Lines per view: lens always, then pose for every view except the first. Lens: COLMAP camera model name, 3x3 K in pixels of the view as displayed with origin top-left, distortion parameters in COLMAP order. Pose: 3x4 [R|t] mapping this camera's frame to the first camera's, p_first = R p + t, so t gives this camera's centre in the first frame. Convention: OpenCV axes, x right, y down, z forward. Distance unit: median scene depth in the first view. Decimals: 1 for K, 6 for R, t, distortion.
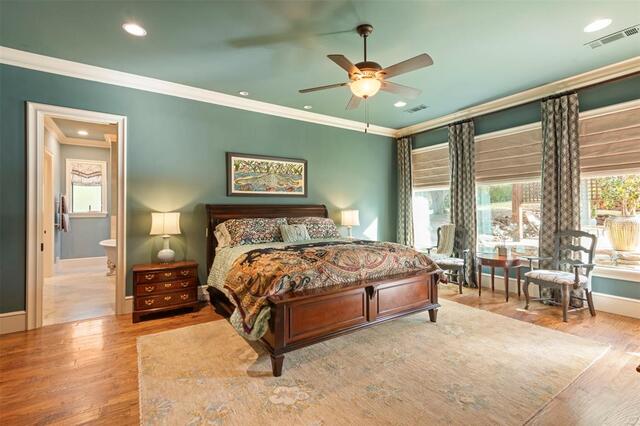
lens RADIAL K [[298.2, 0, 320.0], [0, 298.2, 213.0], [0, 0, 1]] dist [0.010759, 0.000062]
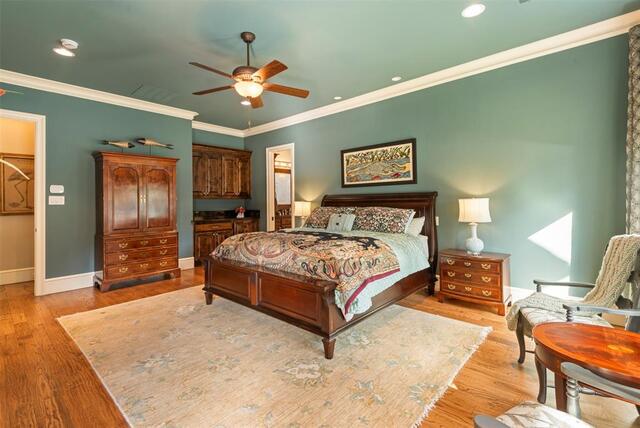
lens RADIAL K [[298.1, 0, 316.7], [0, 298.1, 204.4], [0, 0, 1]] dist [0.011671, -0.000180]
pose [[0.242044, 0.013606, -0.970170, 0.787814], [0.005574, 0.999866, 0.015413, -0.008710], [0.970249, -0.009139, 0.241936, 0.598736]]
